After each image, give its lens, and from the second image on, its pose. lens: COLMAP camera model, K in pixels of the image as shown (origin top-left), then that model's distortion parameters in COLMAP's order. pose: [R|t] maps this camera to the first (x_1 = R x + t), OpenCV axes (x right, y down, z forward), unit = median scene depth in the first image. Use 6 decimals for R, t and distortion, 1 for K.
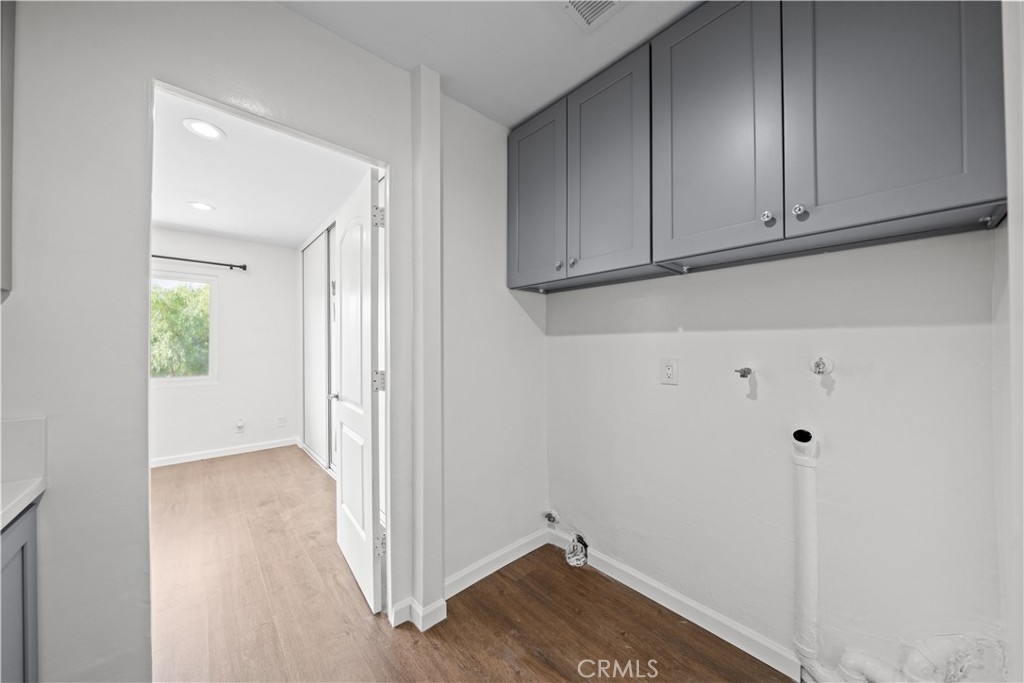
lens RADIAL K [[348.3, 0, 506.1], [0, 348.3, 344.9], [0, 0, 1]] dist [-0.005680, -0.000042]
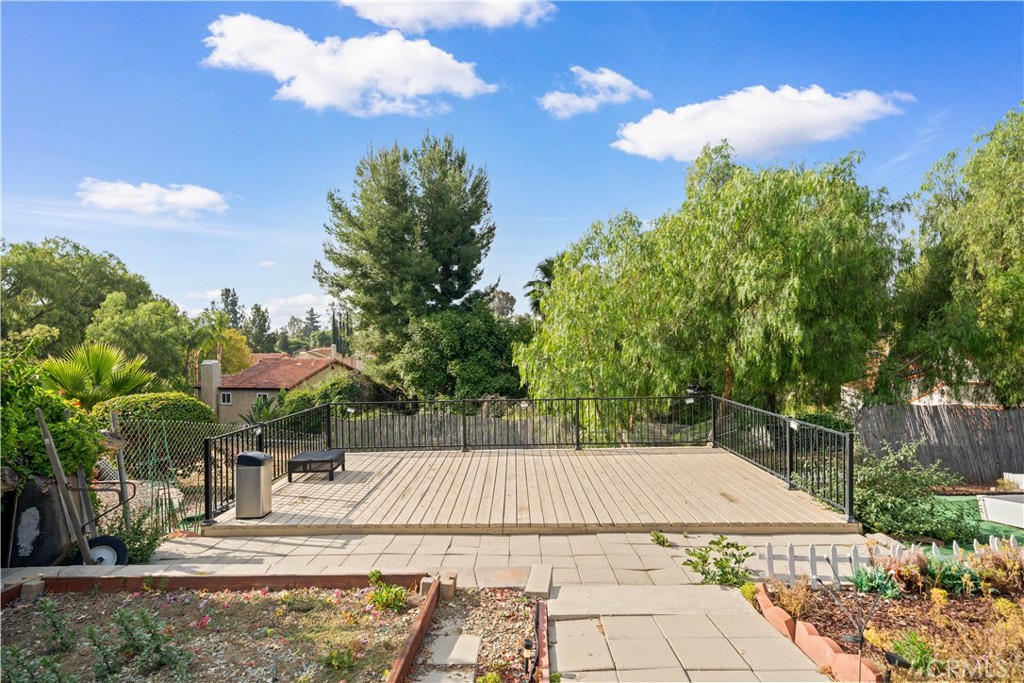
lens RADIAL K [[510.1, 0, 512.0], [0, 510.1, 341.5], [0, 0, 1]] dist [0.001036, 0.000146]
pose [[0.704974, -0.003900, -0.709223, -4.755865], [0.015478, 0.999831, 0.009888, 0.136679], [0.709065, -0.017948, 0.704915, 2.318237]]
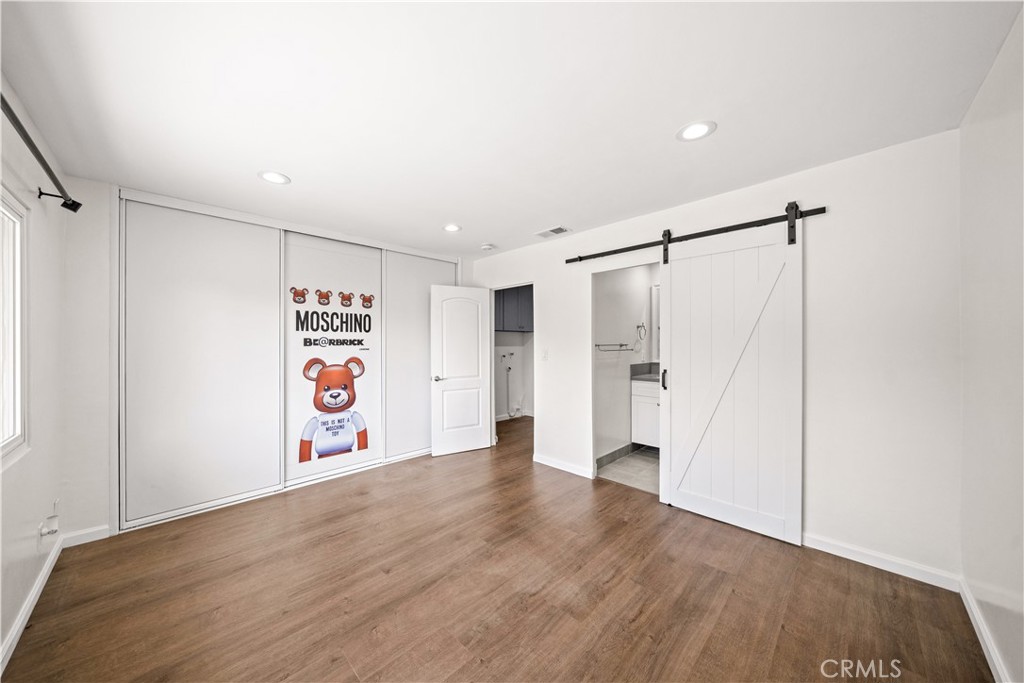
lens RADIAL K [[352.1, 0, 505.3], [0, 352.1, 344.9], [0, 0, 1]] dist [-0.011050, -0.000041]
pose [[-0.046920, -0.003254, 0.998893, -1.608606], [-0.003010, 0.999991, 0.003117, -0.032250], [-0.998894, -0.002861, -0.046929, 0.504842]]
